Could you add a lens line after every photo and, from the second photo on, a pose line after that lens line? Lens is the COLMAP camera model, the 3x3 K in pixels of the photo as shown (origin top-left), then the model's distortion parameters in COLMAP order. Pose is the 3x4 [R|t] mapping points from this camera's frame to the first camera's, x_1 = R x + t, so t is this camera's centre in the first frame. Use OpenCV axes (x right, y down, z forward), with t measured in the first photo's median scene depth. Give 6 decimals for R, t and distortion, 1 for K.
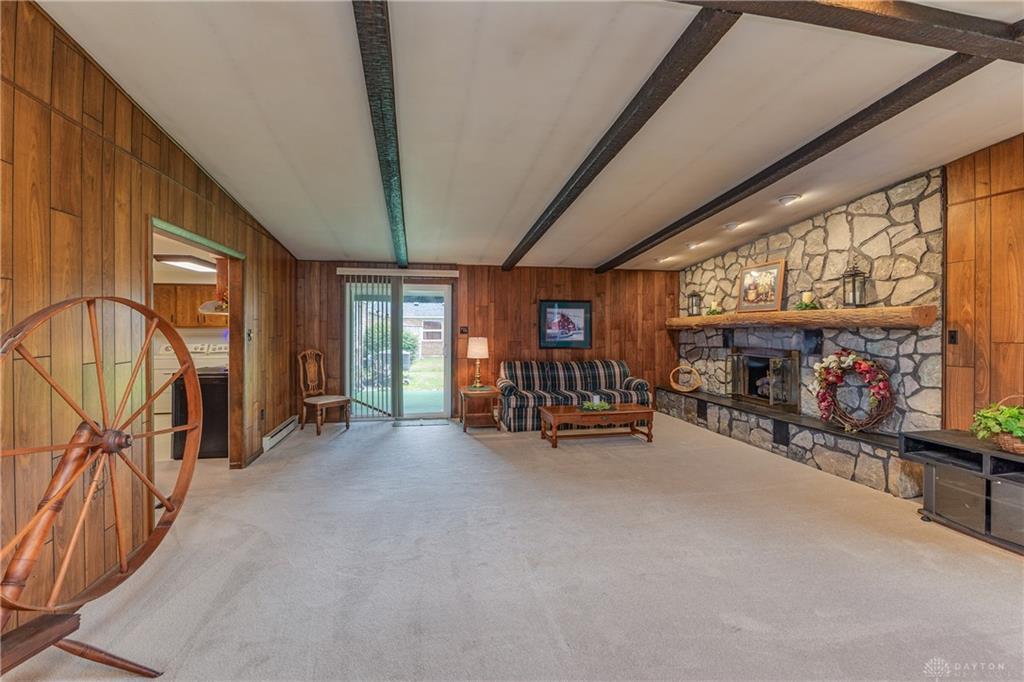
lens RADIAL K [[456.9, 0, 508.8], [0, 456.9, 327.2], [0, 0, 1]] dist [-0.007580, -0.000154]
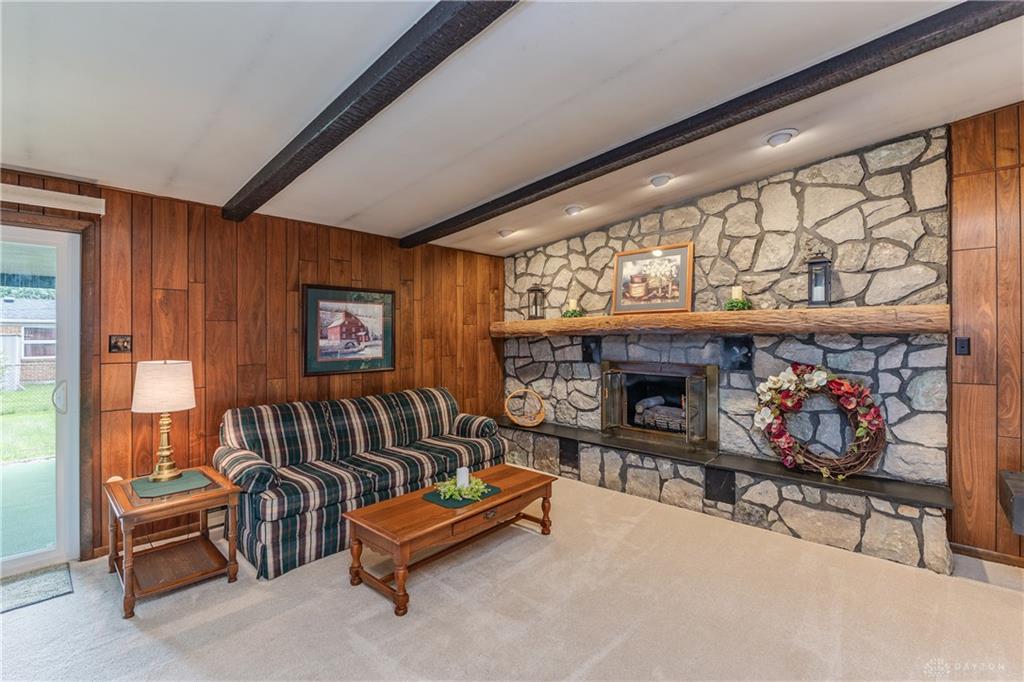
lens RADIAL K [[456.9, 0, 512.4], [0, 456.9, 332.7], [0, 0, 1]] dist [-0.007580, -0.000154]
pose [[0.807632, -0.001655, 0.589685, -0.073231], [0.003907, 0.999989, -0.002544, -0.001462], [-0.589674, 0.004359, 0.807630, 0.617620]]
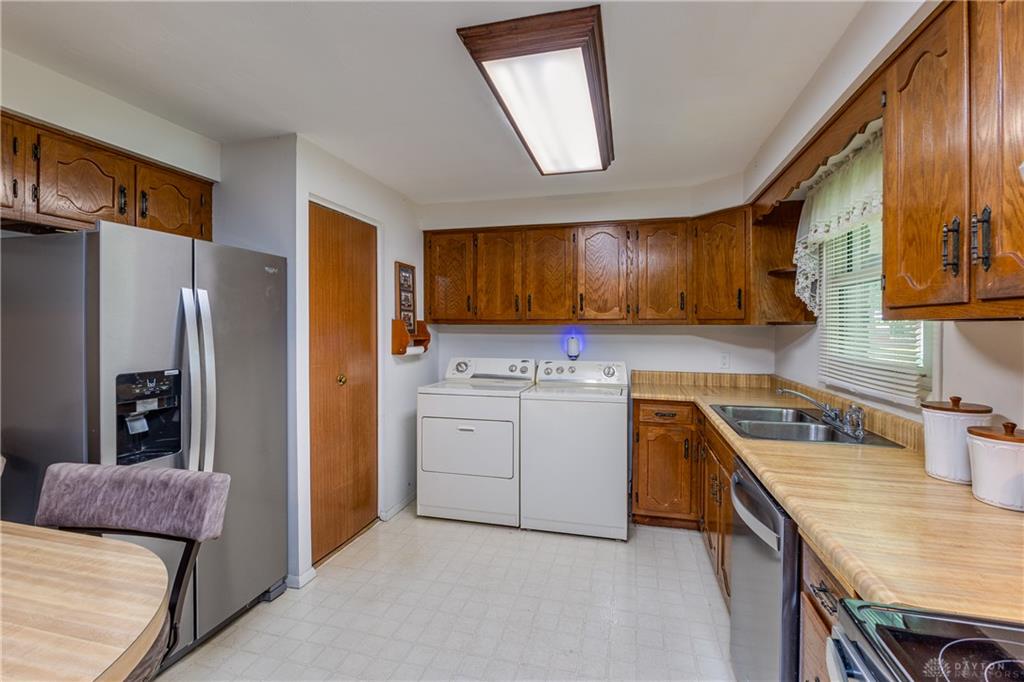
lens RADIAL K [[456.9, 0, 514.2], [0, 456.9, 333.8], [0, 0, 1]] dist [-0.007580, -0.000154]
pose [[0.888936, 0.008824, -0.457947, -0.744775], [-0.004052, 0.999927, 0.011402, 0.009891], [0.458014, -0.008280, 0.888906, 0.930762]]
